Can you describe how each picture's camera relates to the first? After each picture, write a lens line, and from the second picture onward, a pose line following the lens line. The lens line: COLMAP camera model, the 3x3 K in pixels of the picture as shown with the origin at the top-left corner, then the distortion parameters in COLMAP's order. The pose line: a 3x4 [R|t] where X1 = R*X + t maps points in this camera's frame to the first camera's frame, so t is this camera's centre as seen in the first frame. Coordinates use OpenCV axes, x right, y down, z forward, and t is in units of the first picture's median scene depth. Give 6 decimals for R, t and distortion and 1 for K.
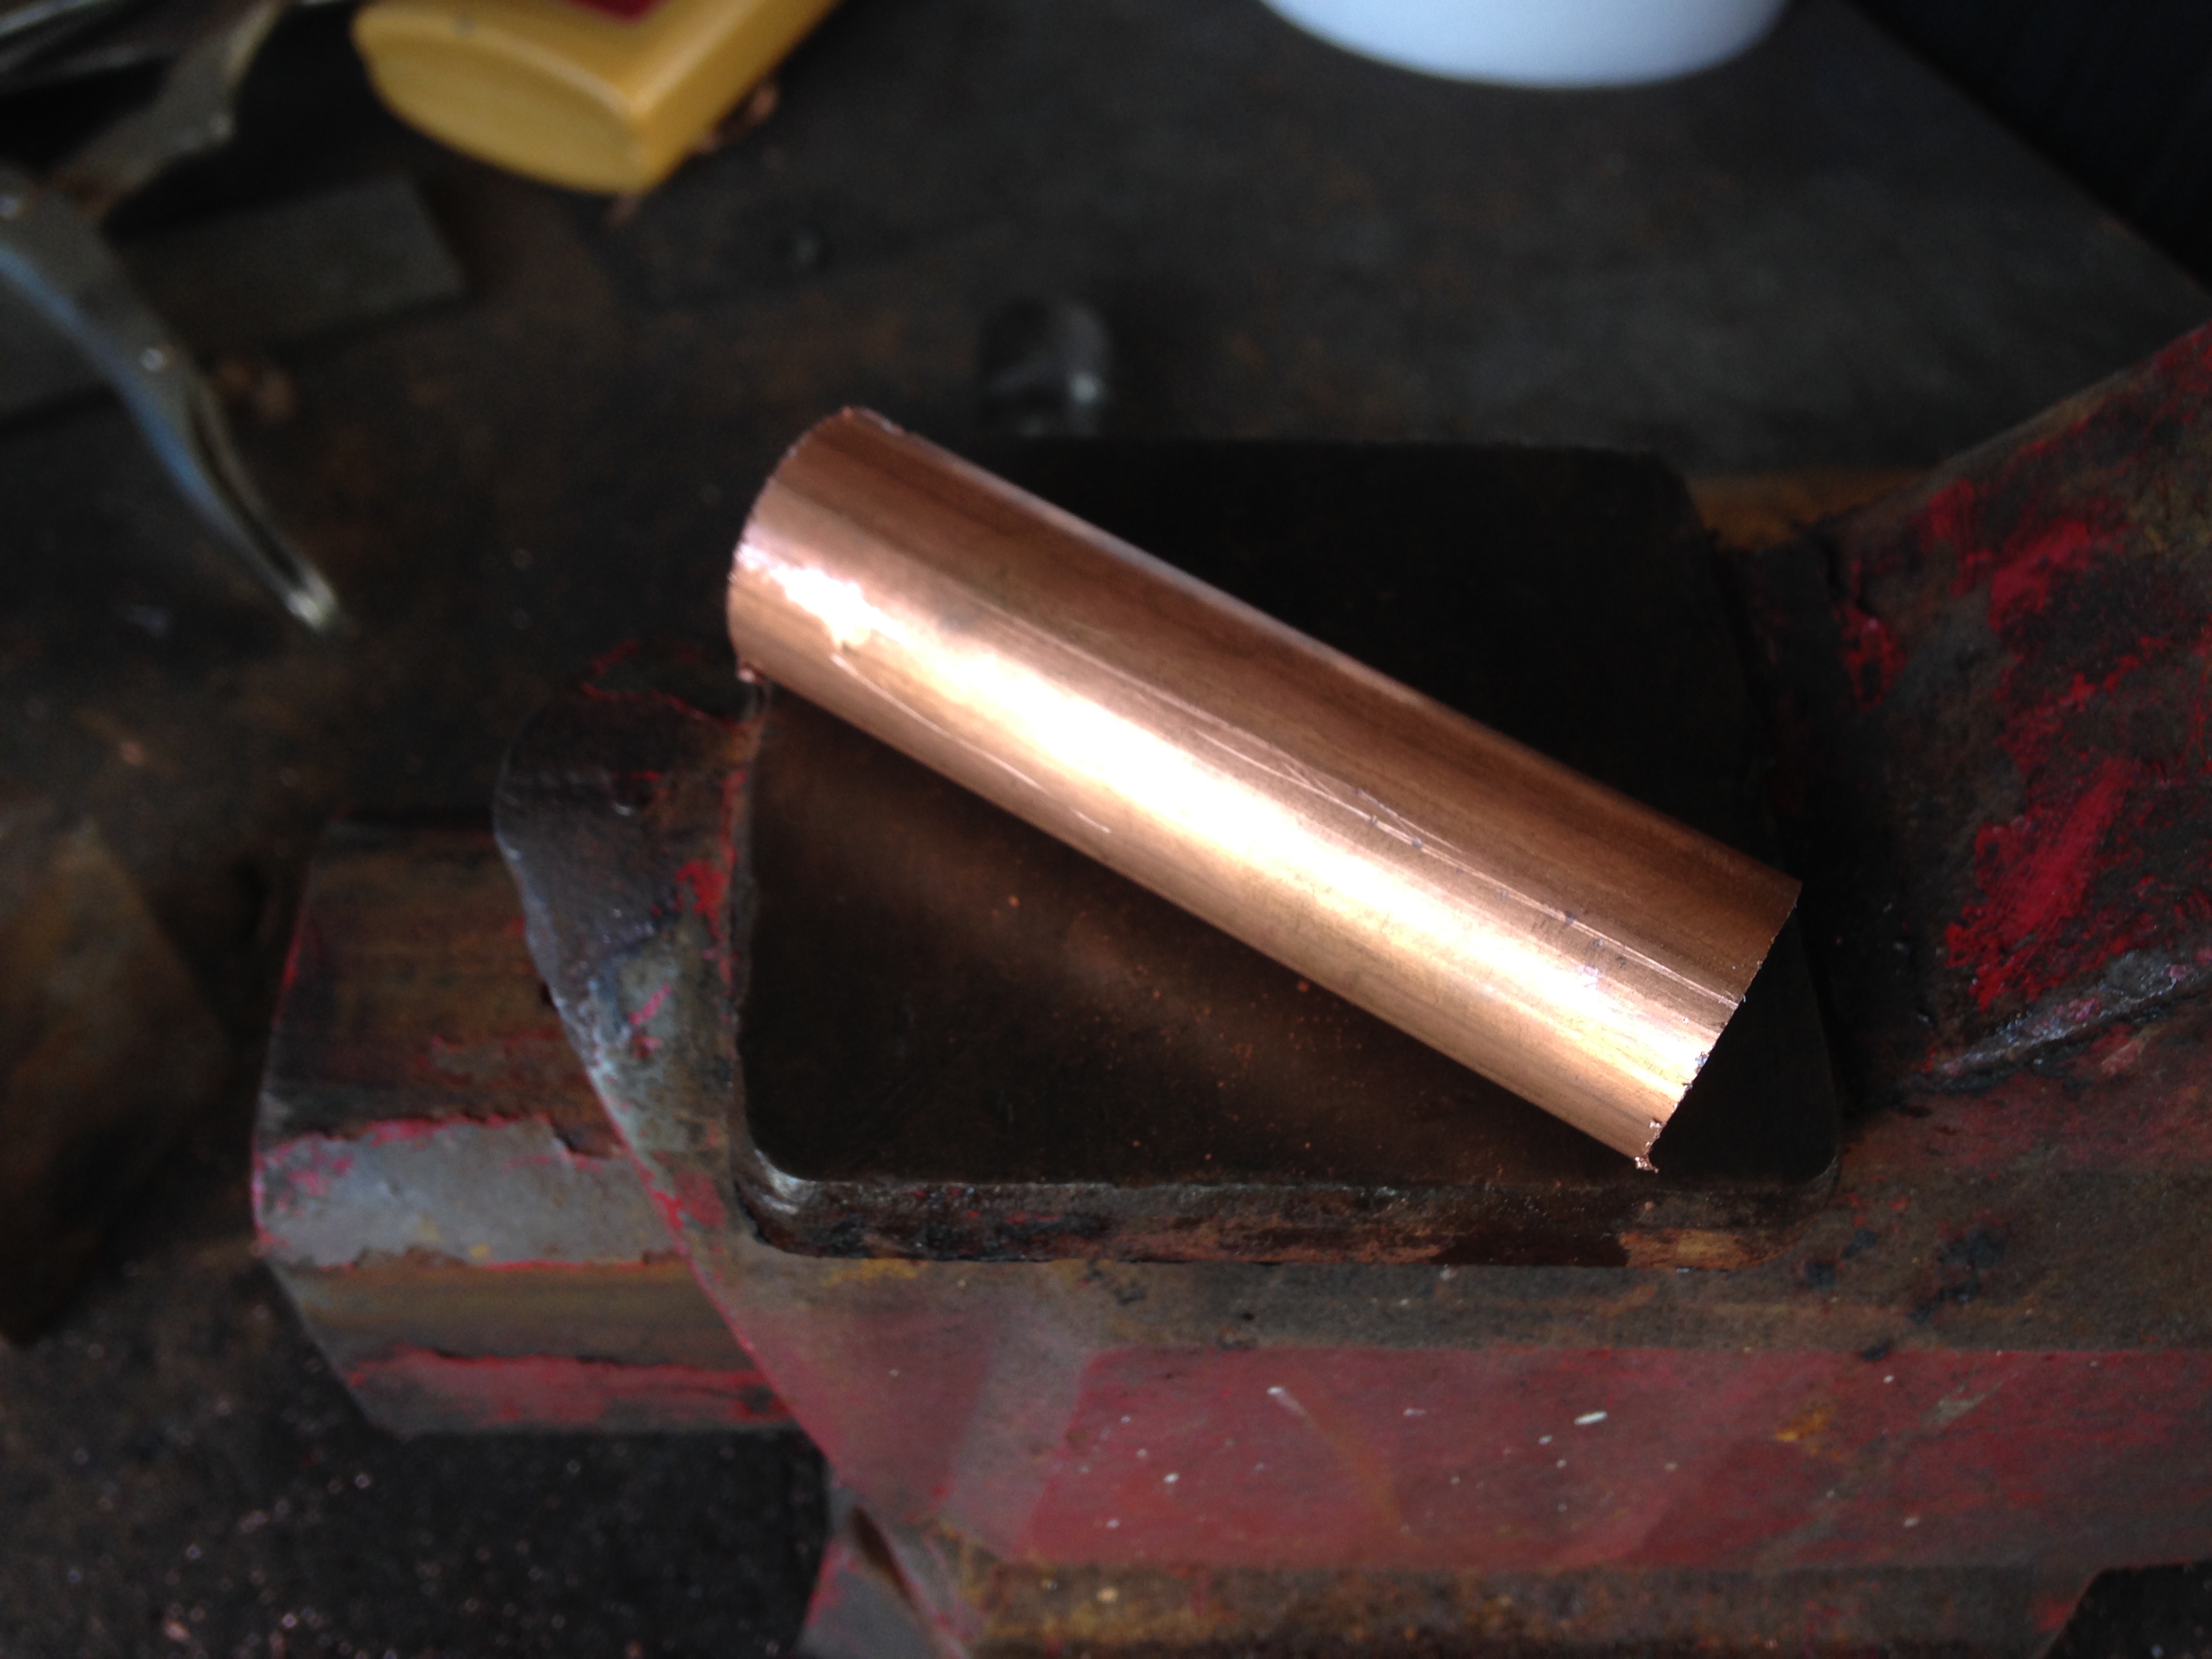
lens RADIAL K [[2082.0, 0, 1112.7], [0, 2082.0, 833.4], [0, 0, 1]] dist [0.180415, -0.332572]
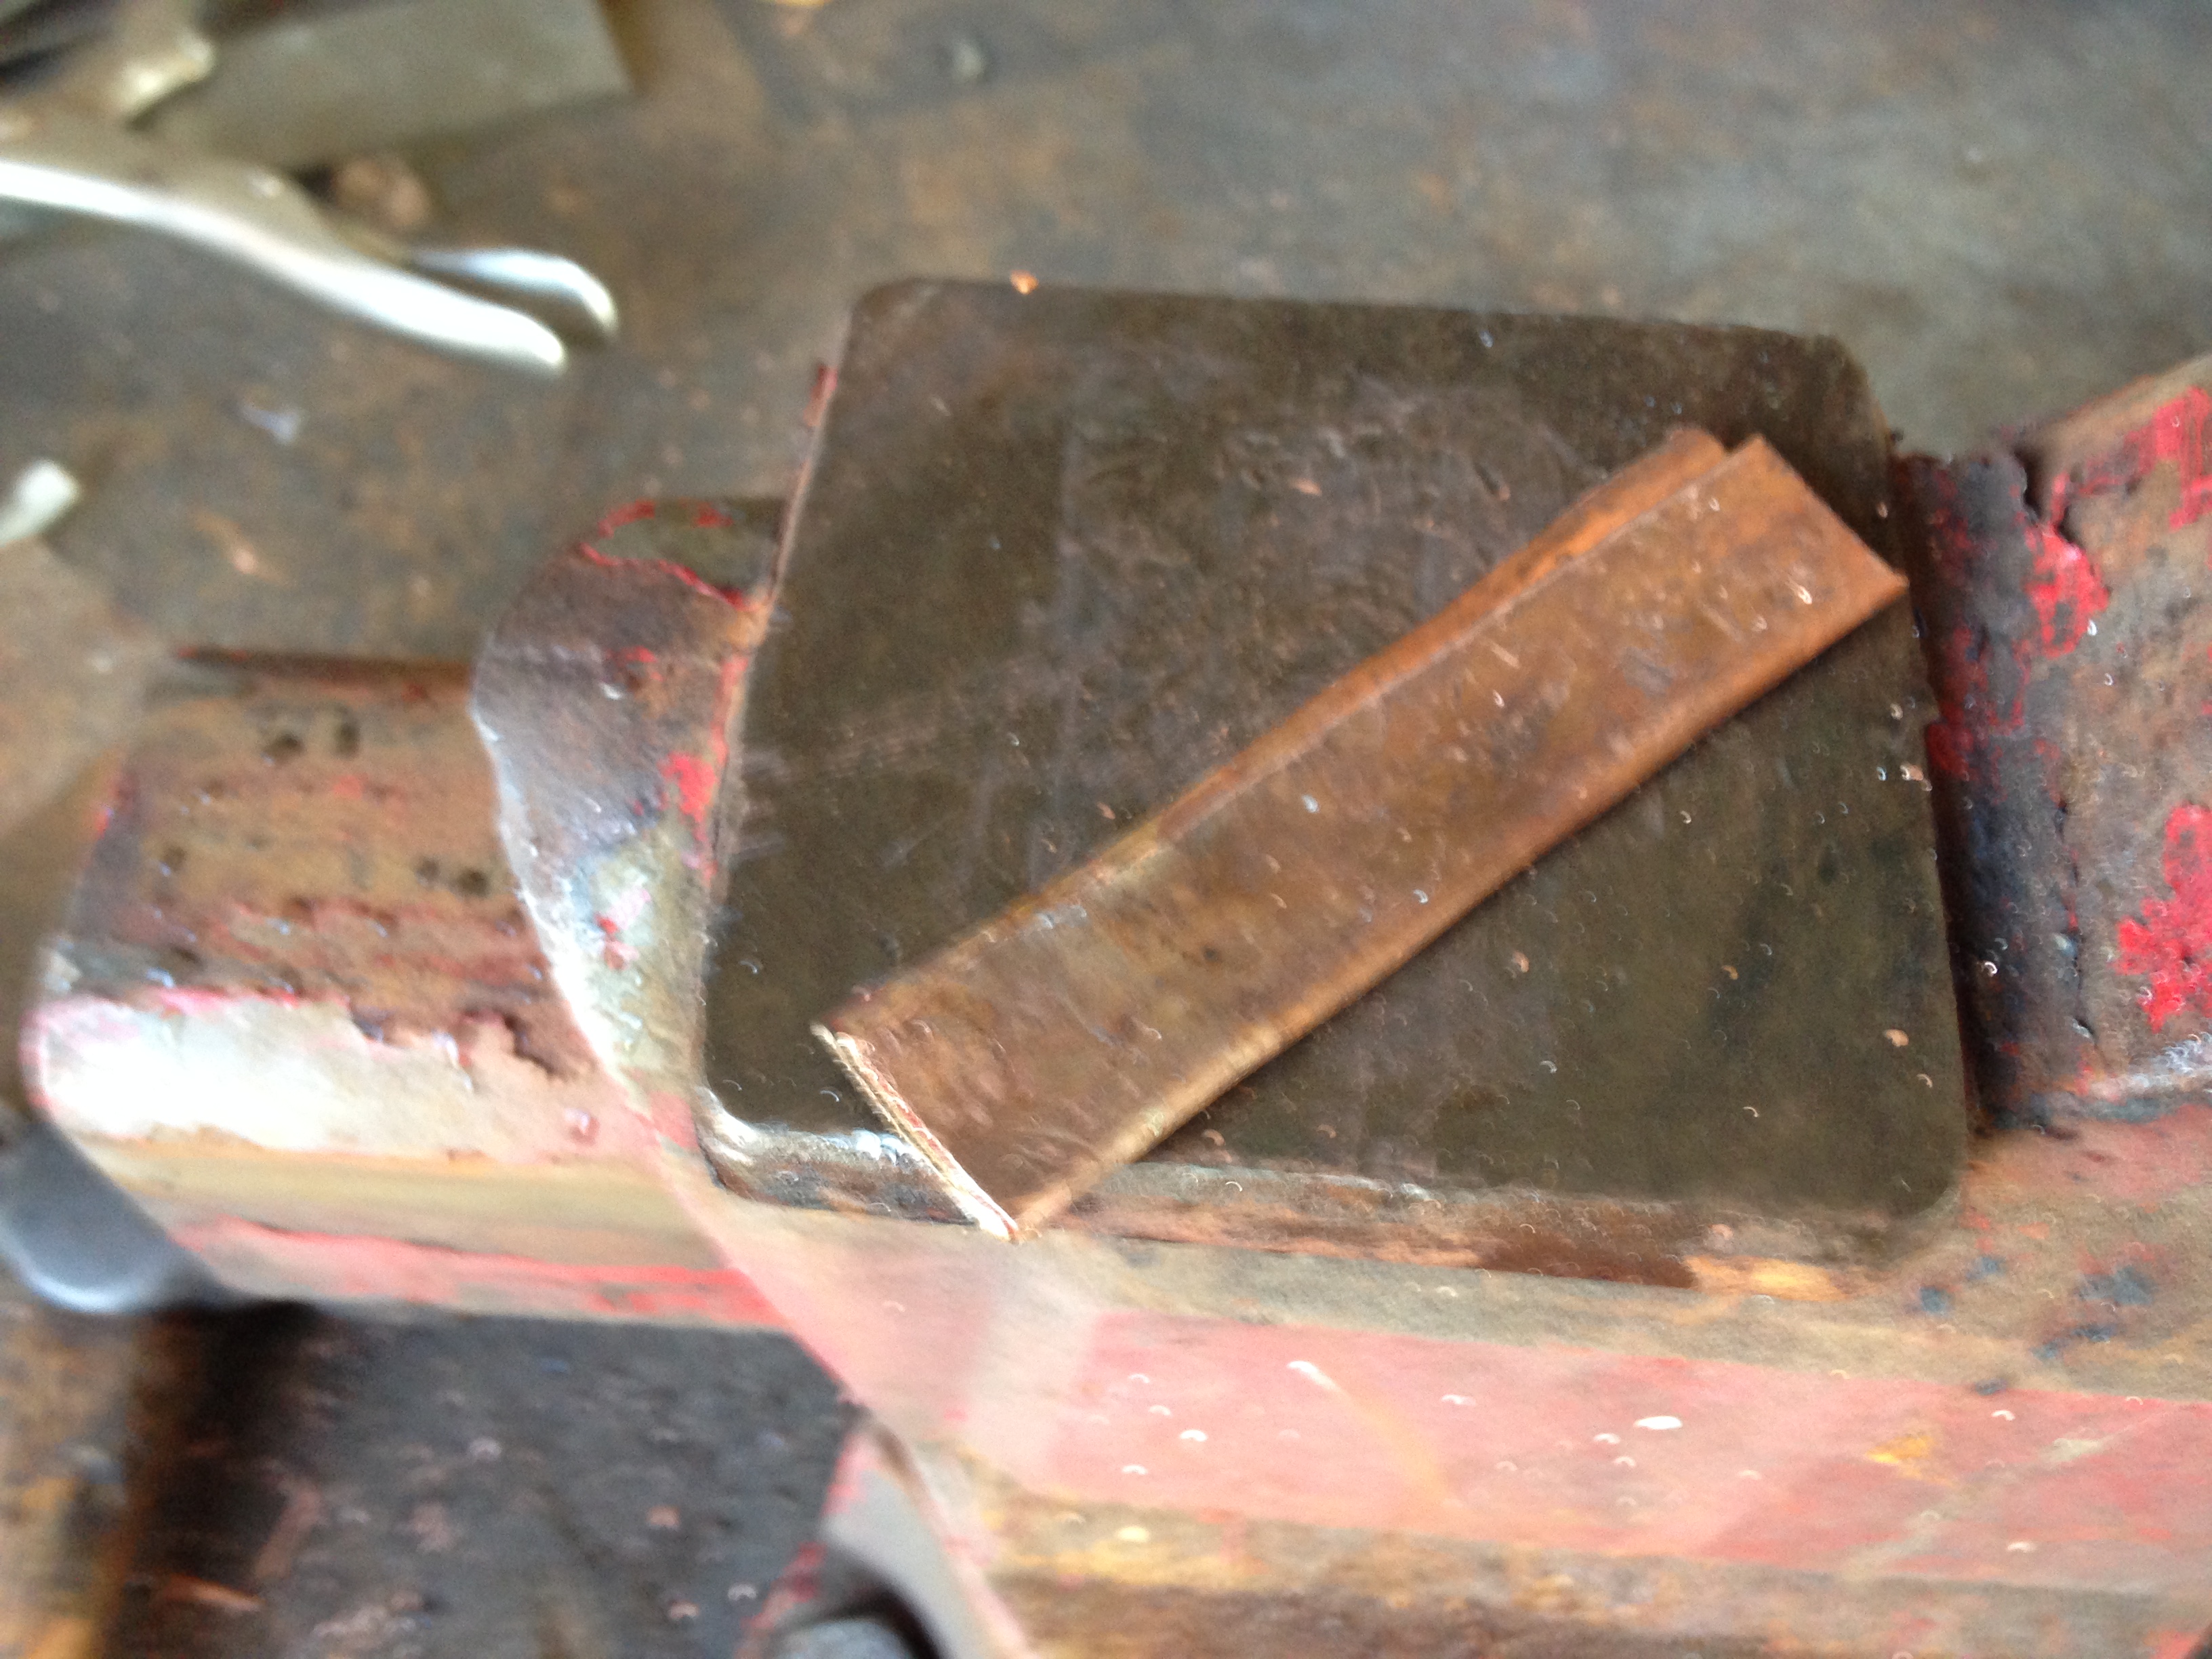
lens RADIAL K [[2077.1, 0, 1097.1], [0, 2077.1, 852.2], [0, 0, 1]] dist [0.203255, -0.332910]
pose [[0.994131, 0.068413, -0.083807, 0.051724], [-0.061142, 0.994379, 0.086446, -0.031899], [0.089250, -0.080815, 0.992725, 0.110071]]
